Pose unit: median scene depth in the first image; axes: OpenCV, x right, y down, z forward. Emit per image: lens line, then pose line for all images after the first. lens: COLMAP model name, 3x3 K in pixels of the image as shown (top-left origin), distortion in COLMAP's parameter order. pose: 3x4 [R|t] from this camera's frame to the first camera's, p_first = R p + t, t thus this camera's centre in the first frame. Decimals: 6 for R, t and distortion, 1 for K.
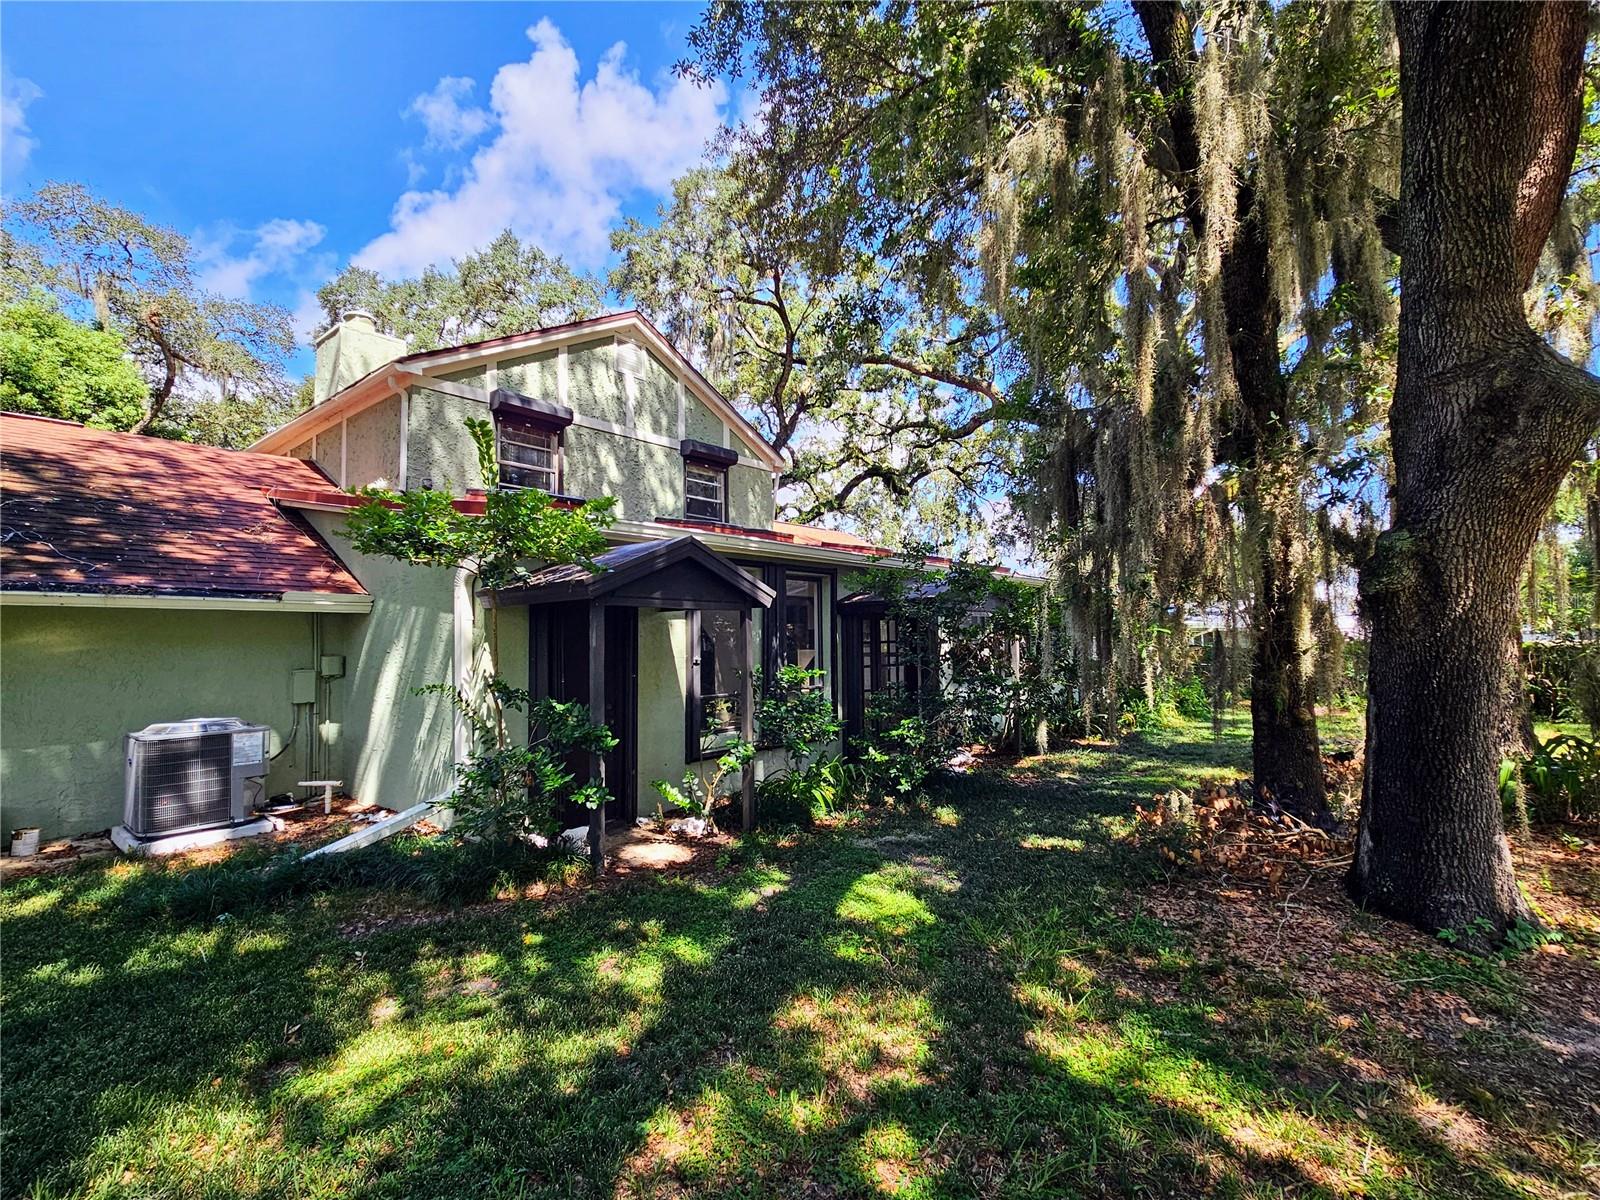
lens RADIAL K [[750.7, 0, 800.0], [0, 750.7, 600.0], [0, 0, 1]] dist [-0.000078, 0.000223]
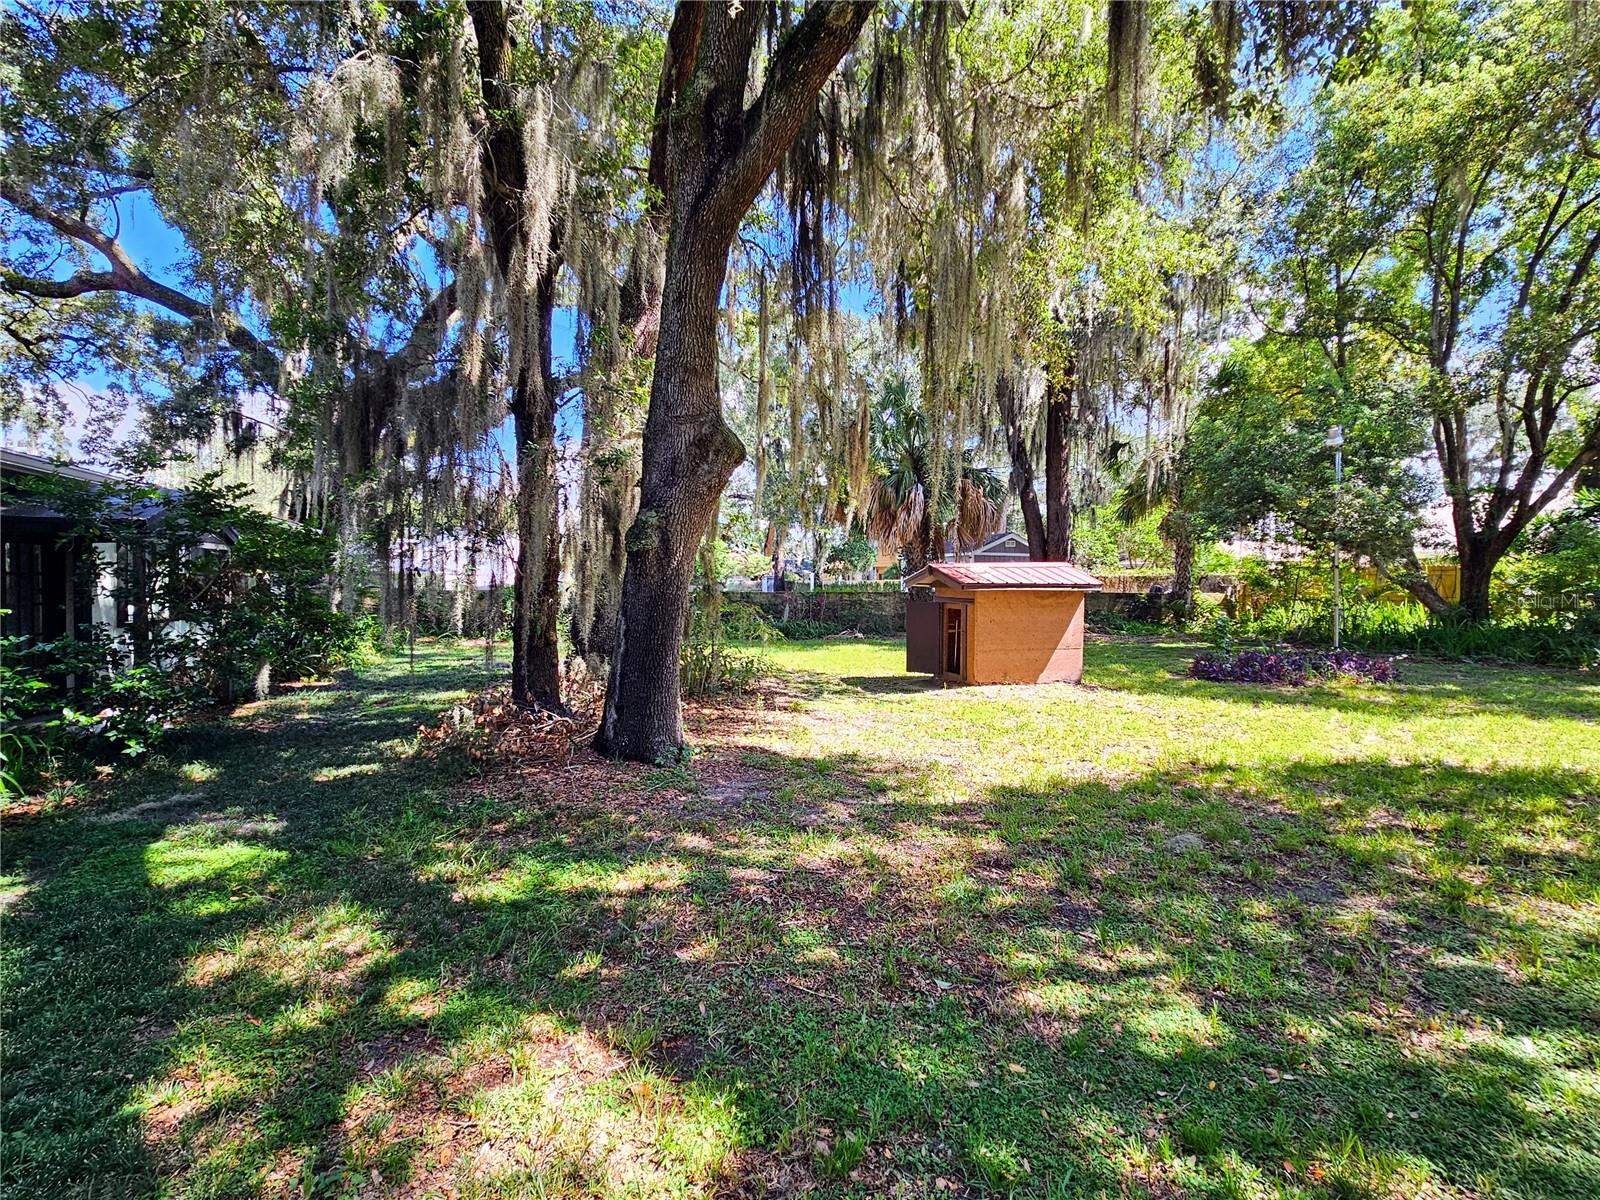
lens RADIAL K [[750.7, 0, 800.0], [0, 750.7, 600.0], [0, 0, 1]] dist [-0.000078, 0.000223]
pose [[0.493200, 0.000387, 0.869916, -0.304607], [-0.065321, 0.997193, 0.036590, 0.011241], [-0.867460, -0.074870, 0.491841, -0.036464]]
